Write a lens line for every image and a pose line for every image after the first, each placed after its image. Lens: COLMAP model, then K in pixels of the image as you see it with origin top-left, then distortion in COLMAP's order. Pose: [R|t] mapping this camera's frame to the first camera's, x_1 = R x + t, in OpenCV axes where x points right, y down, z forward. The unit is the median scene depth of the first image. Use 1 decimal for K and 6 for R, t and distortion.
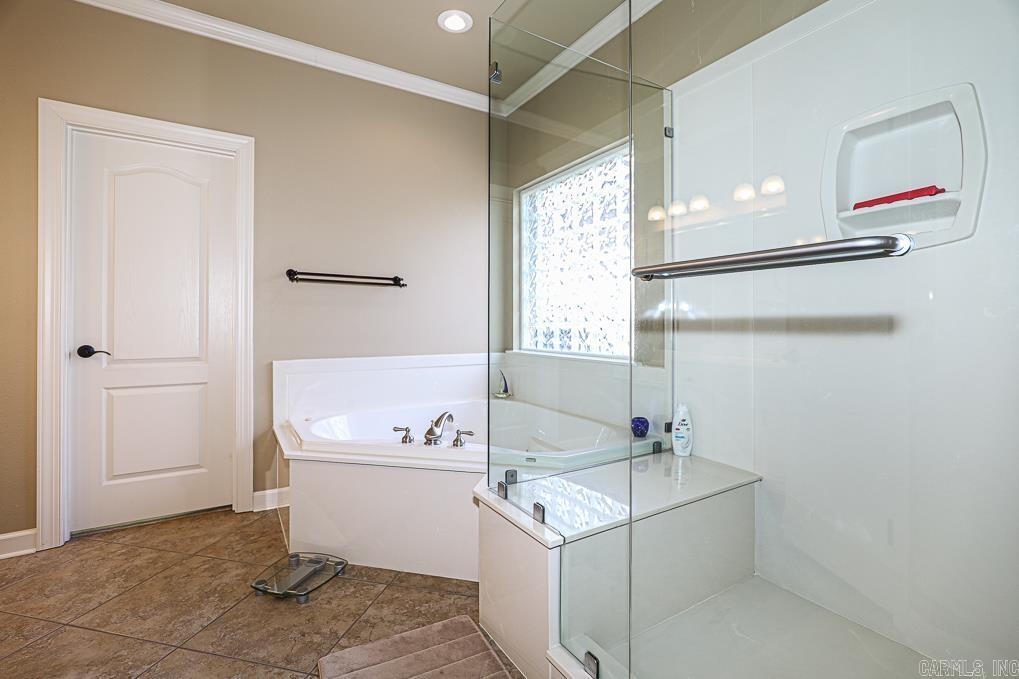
lens RADIAL K [[465.6, 0, 486.7], [0, 465.6, 322.5], [0, 0, 1]] dist [-0.010336, 0.003119]
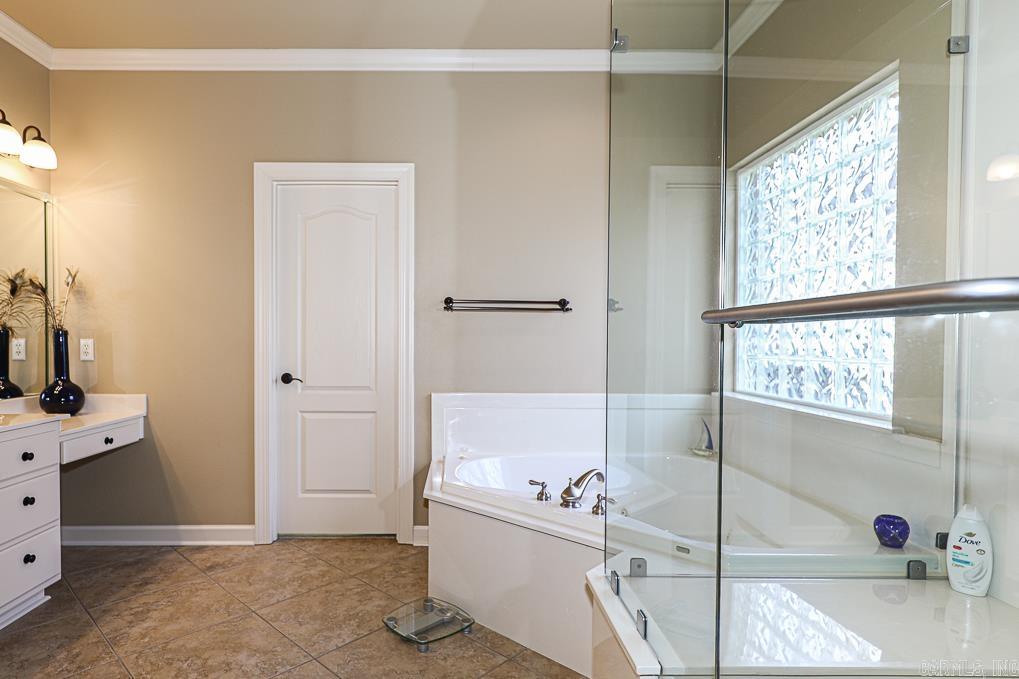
lens RADIAL K [[554.0, 0, 447.3], [0, 554.0, 349.0], [0, 0, 1]] dist [-0.001132, 0.002191]
pose [[0.851026, 0.006616, -0.525082, 0.201897], [0.004366, 0.999797, 0.019675, -0.037751], [0.525105, -0.019036, 0.850824, 0.047996]]
